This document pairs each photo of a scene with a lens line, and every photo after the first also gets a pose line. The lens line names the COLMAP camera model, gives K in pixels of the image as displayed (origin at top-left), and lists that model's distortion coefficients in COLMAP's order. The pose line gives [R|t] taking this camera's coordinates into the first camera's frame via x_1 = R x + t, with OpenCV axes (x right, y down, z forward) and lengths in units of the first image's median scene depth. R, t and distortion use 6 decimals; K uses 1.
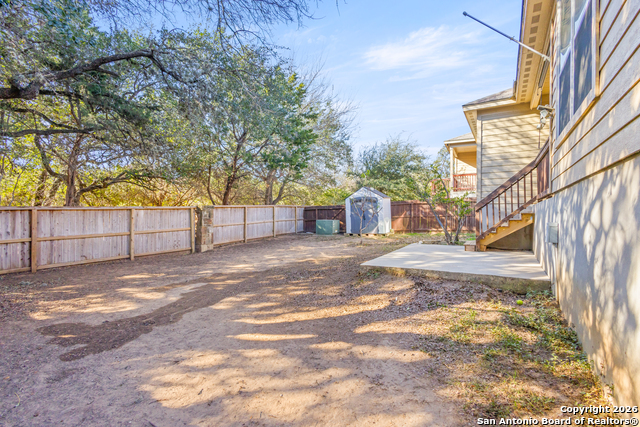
lens RADIAL K [[297.0, 0, 318.7], [0, 297.0, 213.7], [0, 0, 1]] dist [0.000306, 0.000727]
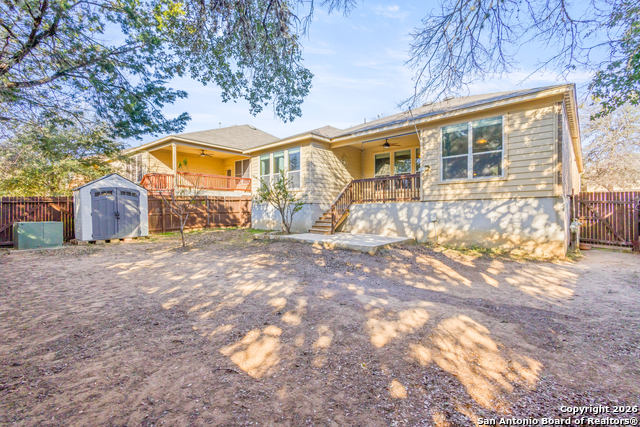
lens RADIAL K [[297.0, 0, 317.6], [0, 297.0, 212.8], [0, 0, 1]] dist [0.000306, 0.000727]
pose [[0.177709, -0.008471, 0.984047, -0.496398], [0.006803, 0.999950, 0.007379, 0.002031], [-0.984060, 0.005383, 0.177758, 0.401741]]
